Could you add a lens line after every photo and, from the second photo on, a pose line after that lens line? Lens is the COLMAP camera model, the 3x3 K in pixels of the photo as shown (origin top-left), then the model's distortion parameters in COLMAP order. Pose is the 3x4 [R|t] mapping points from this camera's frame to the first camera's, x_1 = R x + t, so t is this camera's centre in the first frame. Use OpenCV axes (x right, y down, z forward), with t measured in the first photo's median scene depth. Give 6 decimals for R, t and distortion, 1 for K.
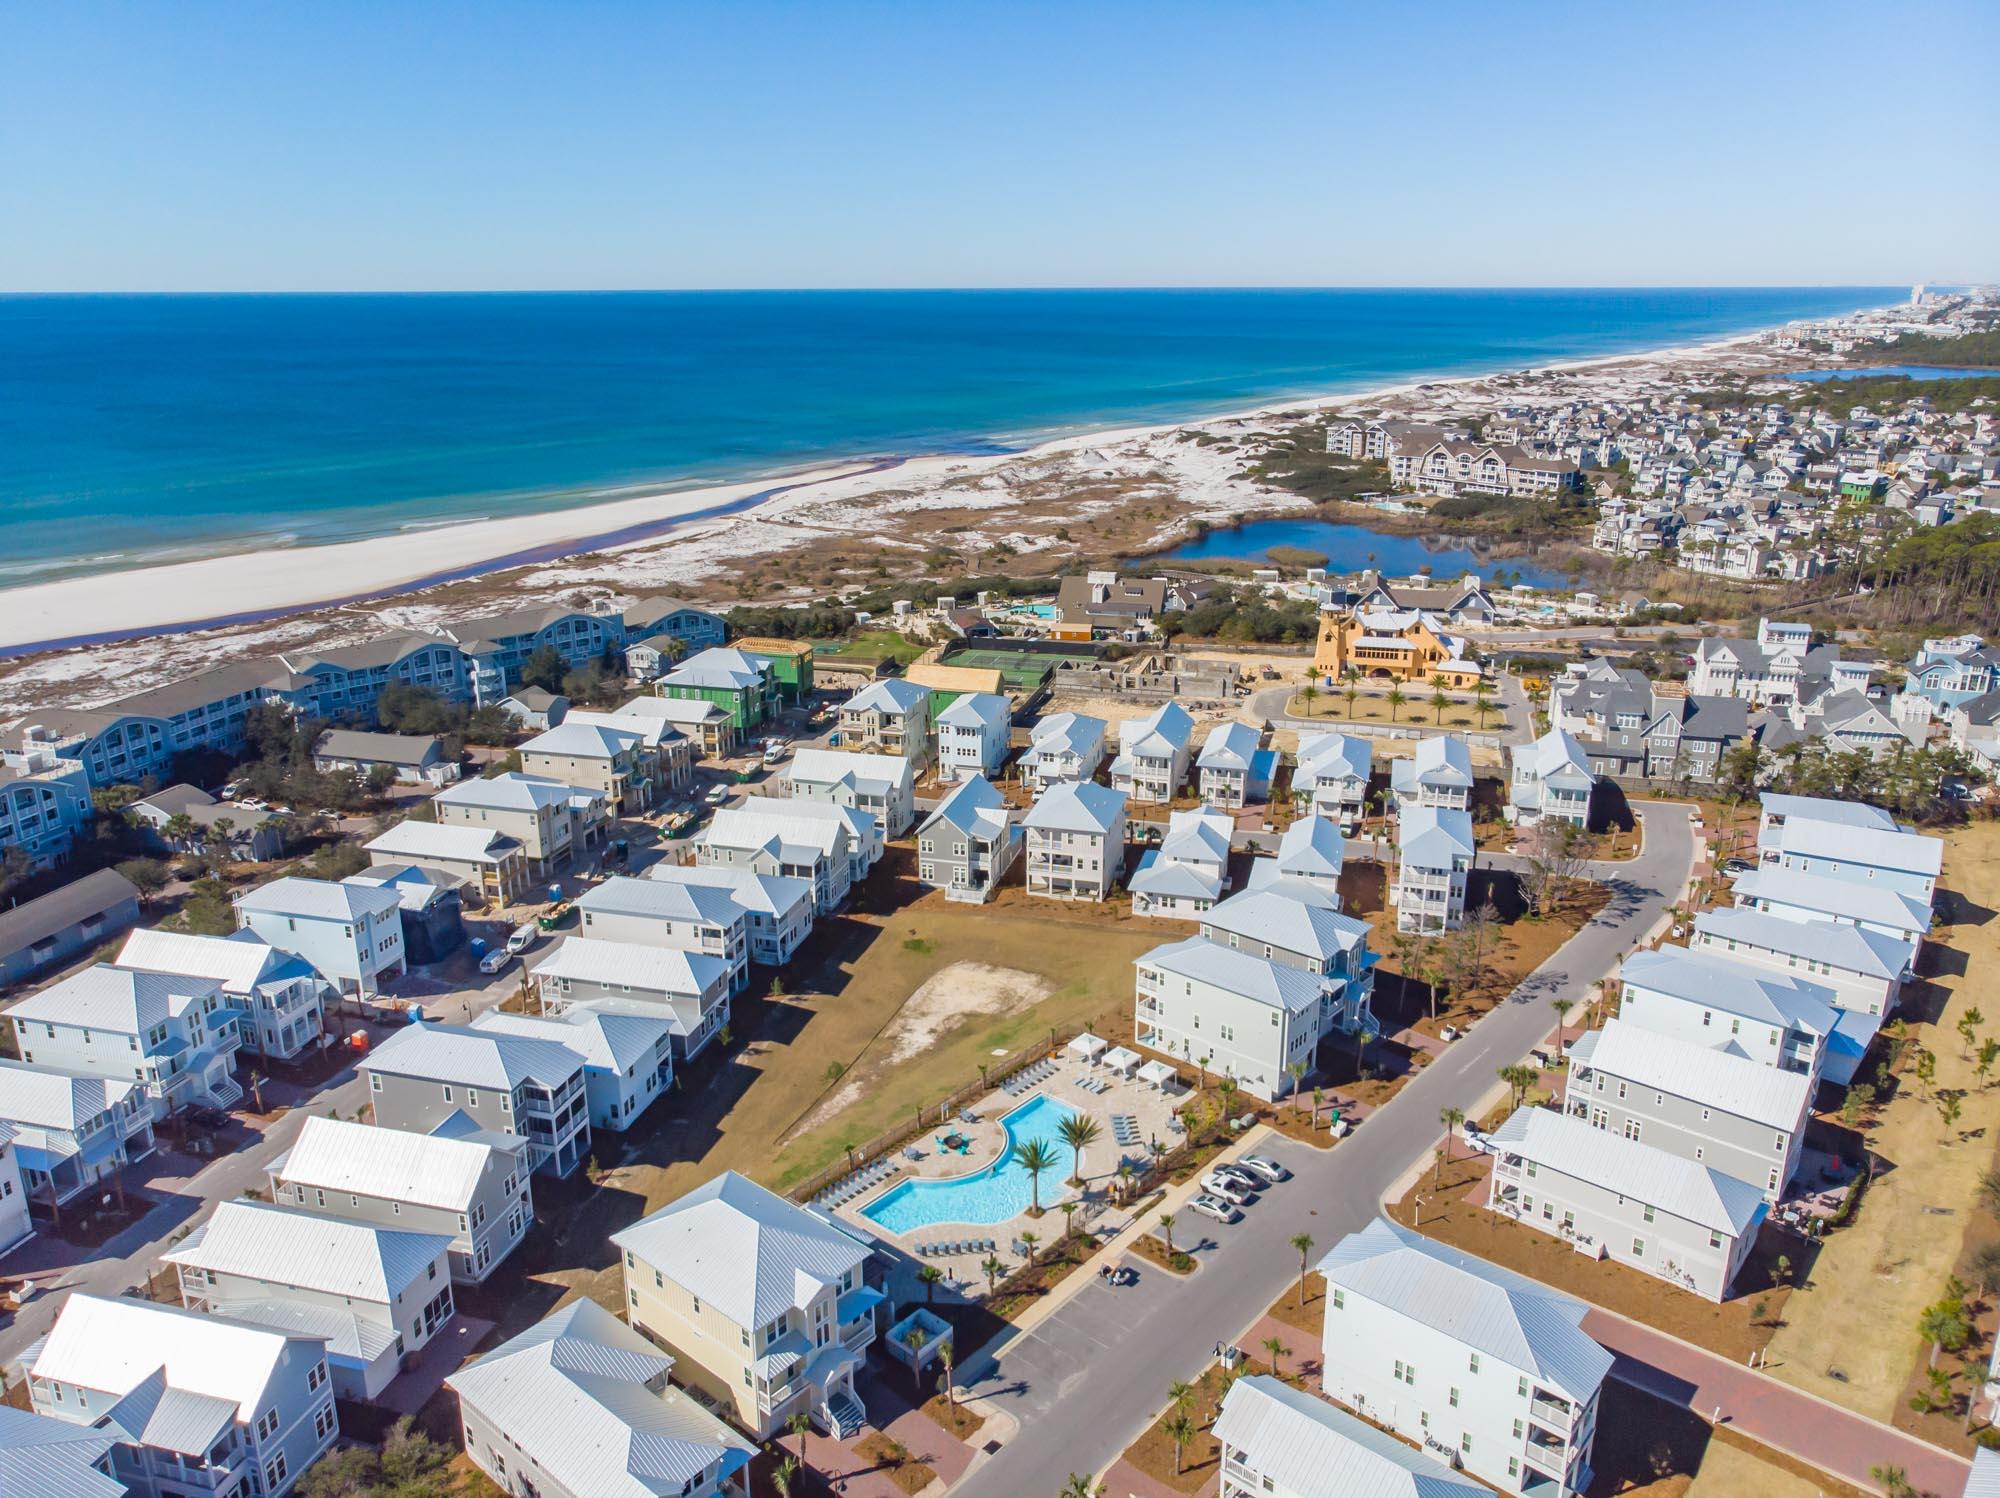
lens RADIAL K [[1501.7, 0, 1000.0], [0, 1501.7, 749.0], [0, 0, 1]] dist [-0.037123, -0.000747]
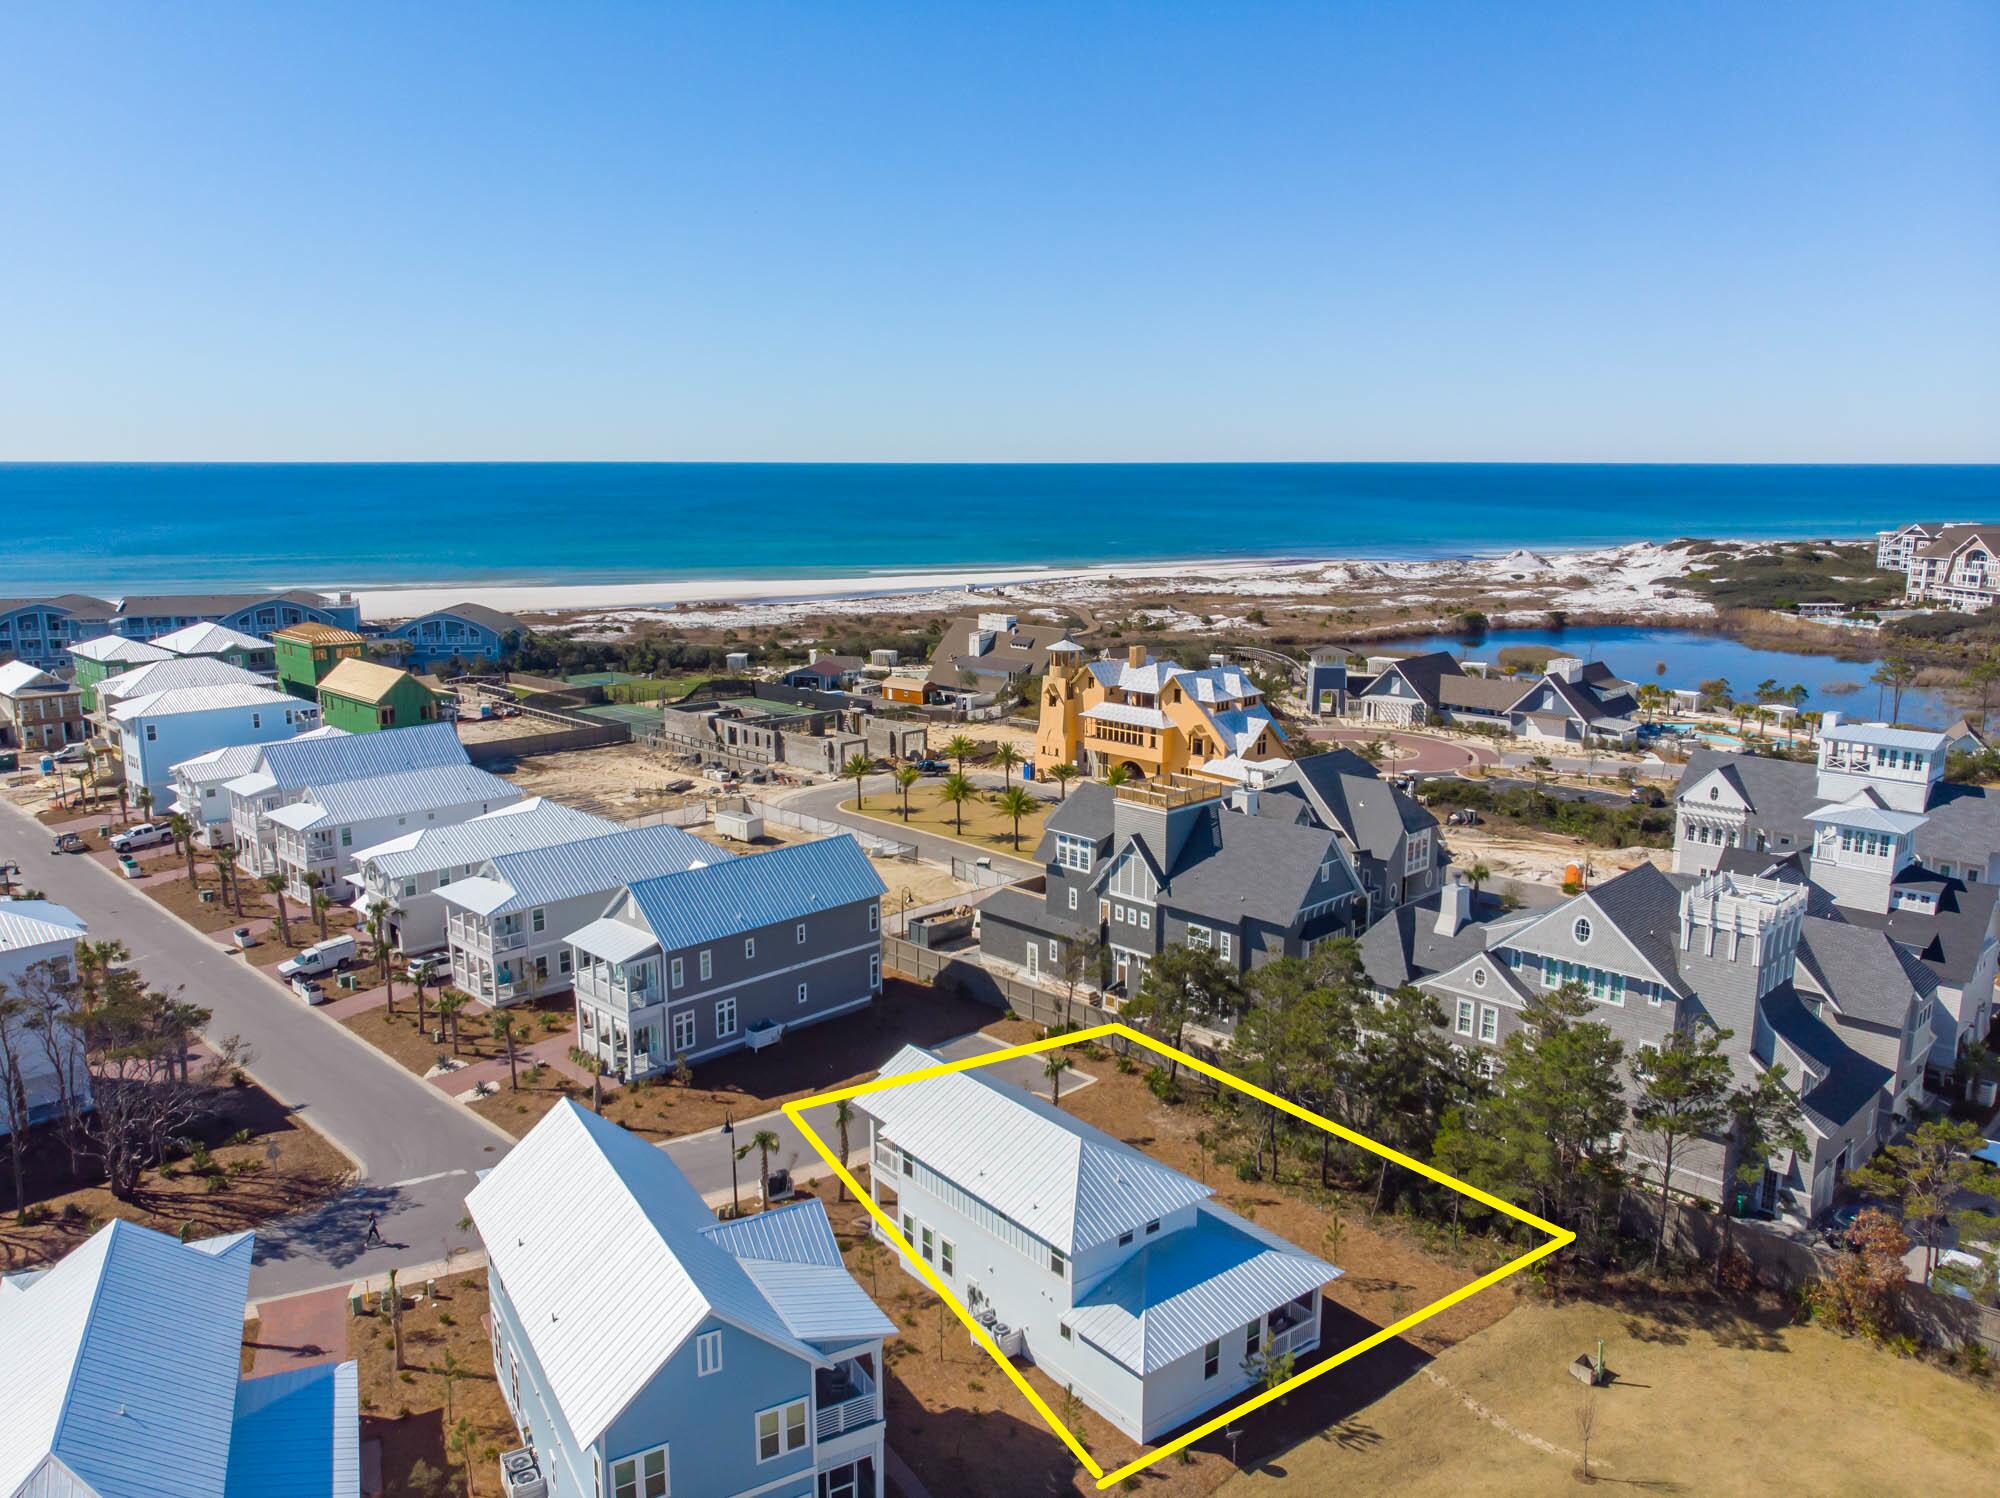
lens RADIAL K [[1501.7, 0, 1000.0], [0, 1501.7, 749.0], [0, 0, 1]] dist [-0.037123, -0.000747]
pose [[0.853575, 0.099315, -0.511416, 0.496983], [-0.157057, 0.985046, -0.070842, -0.011722], [0.496732, 0.140790, 0.856408, 0.501211]]
